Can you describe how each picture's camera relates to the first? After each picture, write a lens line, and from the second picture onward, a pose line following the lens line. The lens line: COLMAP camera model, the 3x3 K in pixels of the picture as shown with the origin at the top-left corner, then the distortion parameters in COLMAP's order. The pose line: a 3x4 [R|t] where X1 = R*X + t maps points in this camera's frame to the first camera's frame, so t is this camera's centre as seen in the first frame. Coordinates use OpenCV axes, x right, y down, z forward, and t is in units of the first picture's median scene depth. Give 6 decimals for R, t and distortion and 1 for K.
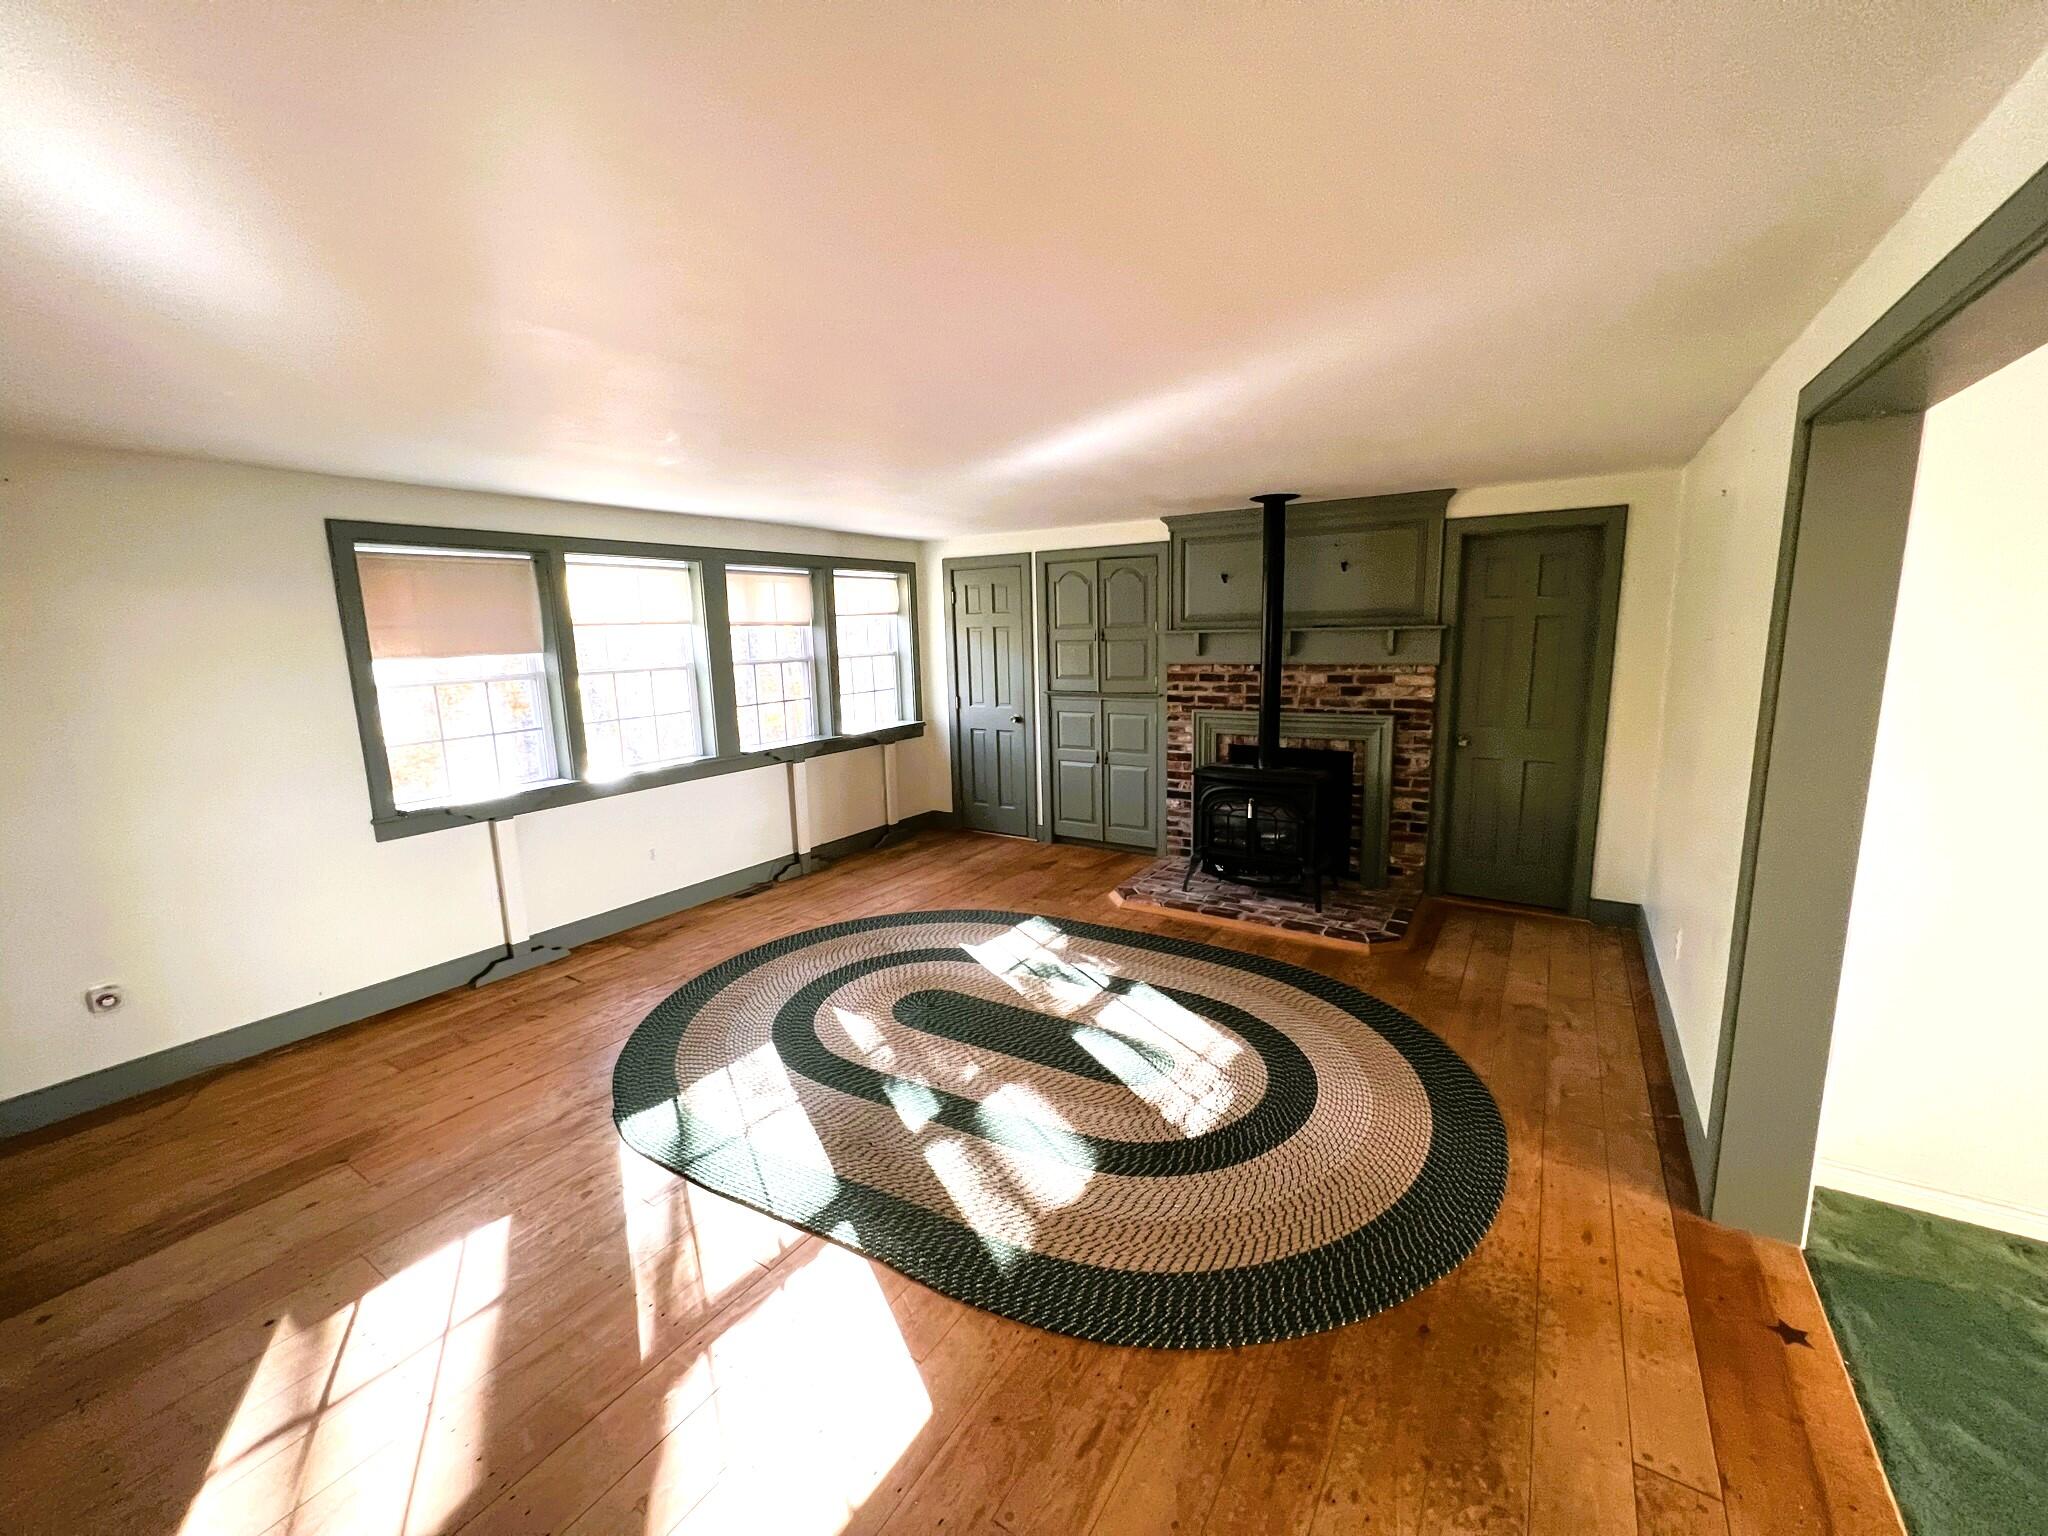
lens RADIAL K [[832.3, 0, 1024.0], [0, 832.3, 768.0], [0, 0, 1]] dist [0.000459, 0.000011]
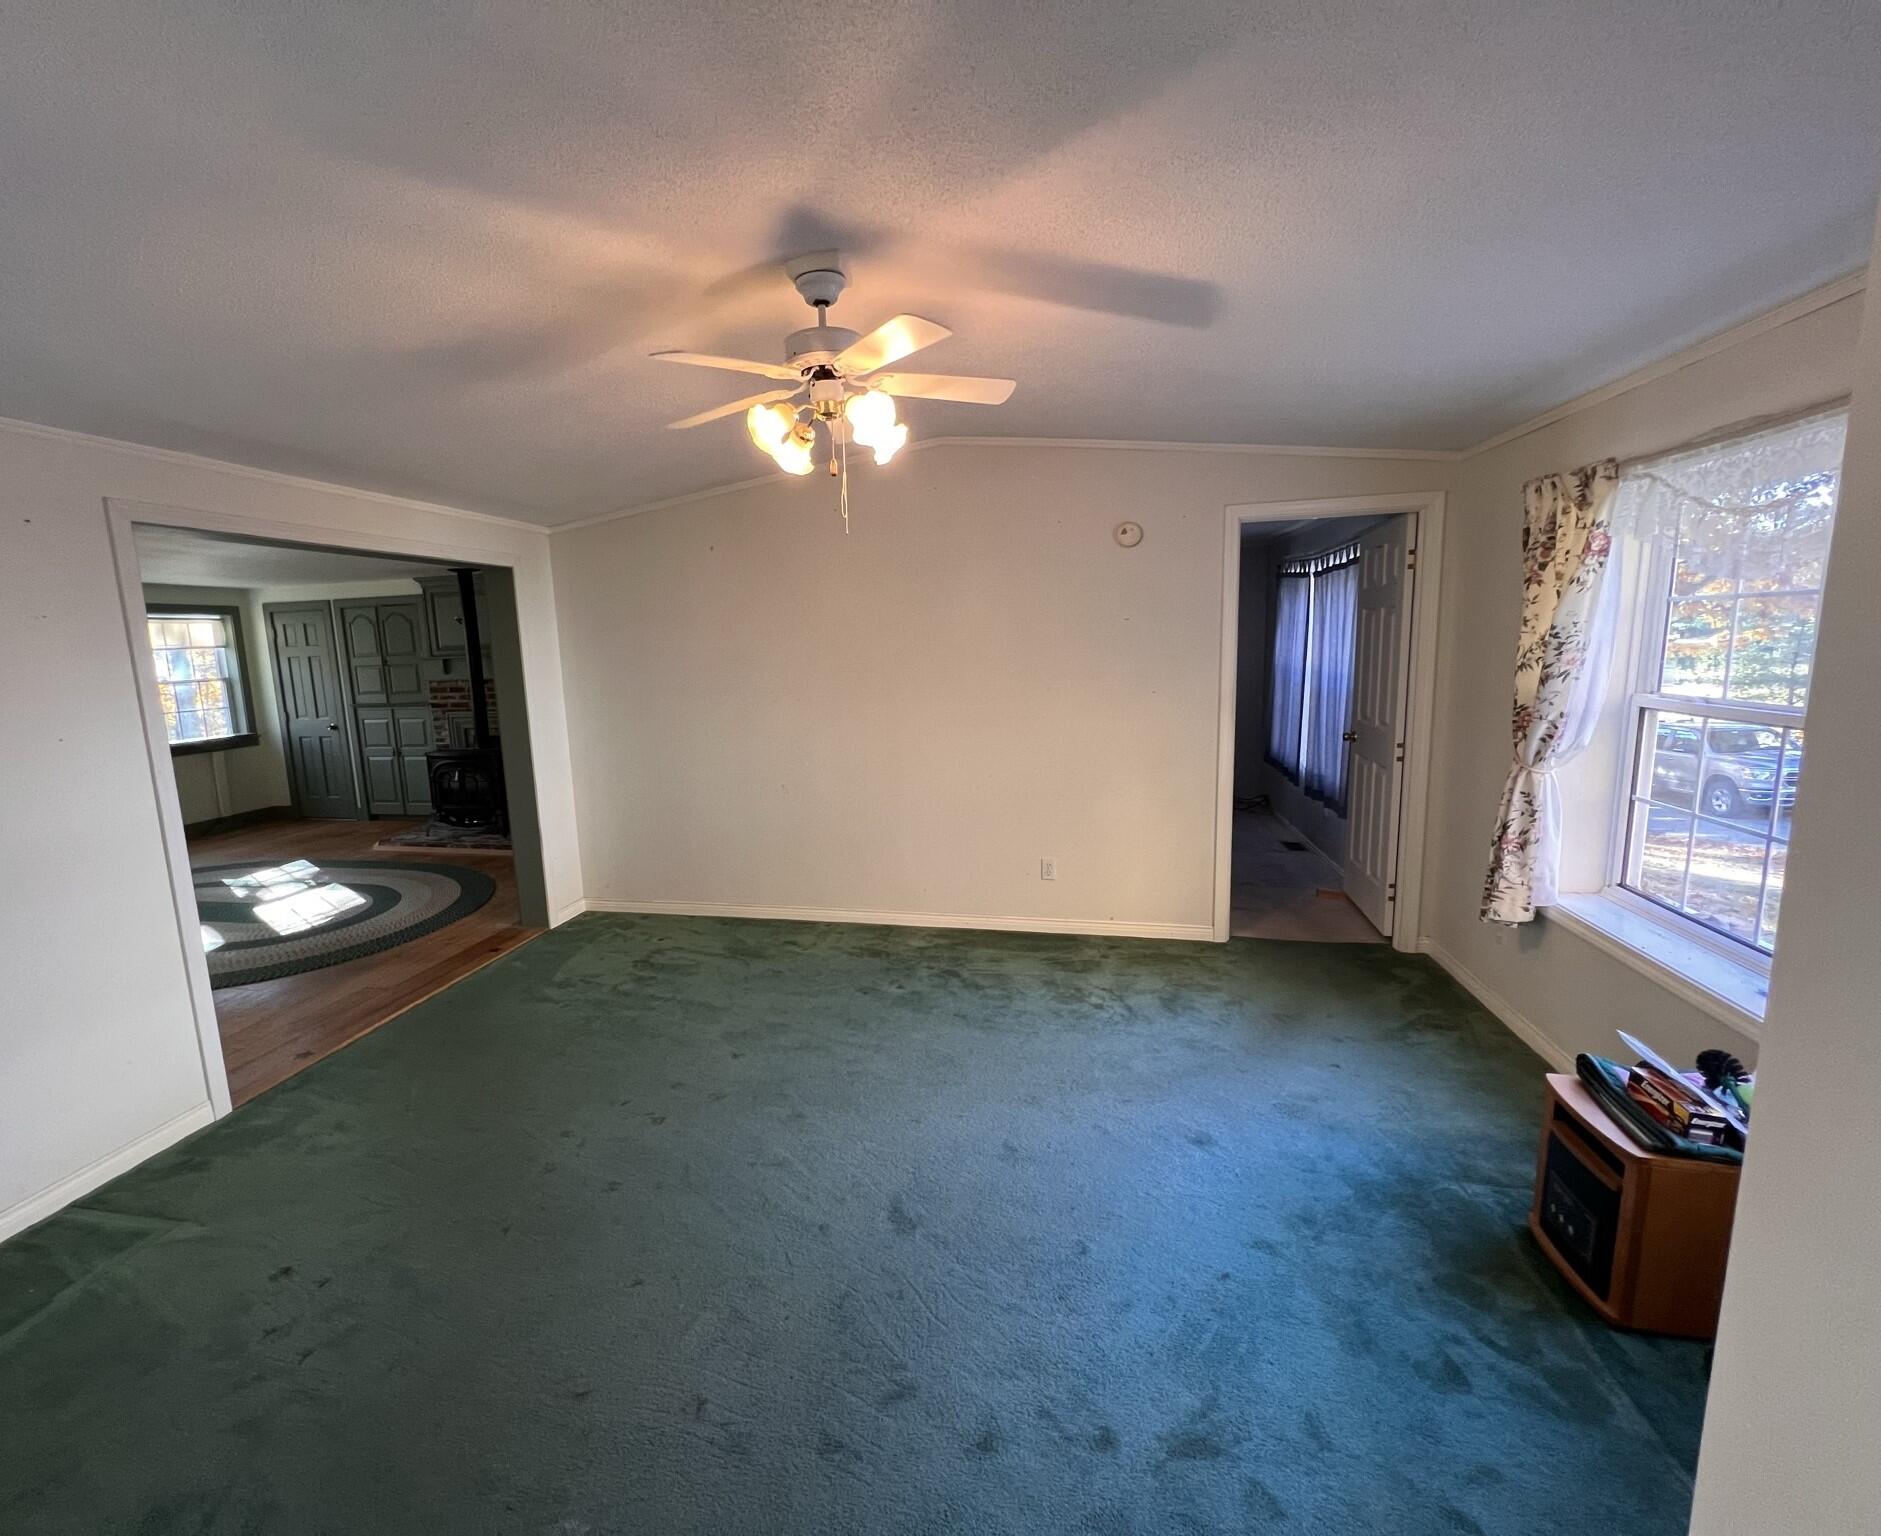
lens RADIAL K [[885.4, 0, 935.0], [0, 885.4, 784.1], [0, 0, 1]] dist [-0.002581, -0.000493]
pose [[0.950293, -0.059835, 0.305553, 0.482397], [0.065364, 0.997830, -0.007888, 0.108200], [-0.304418, 0.027468, 0.952143, -0.631281]]
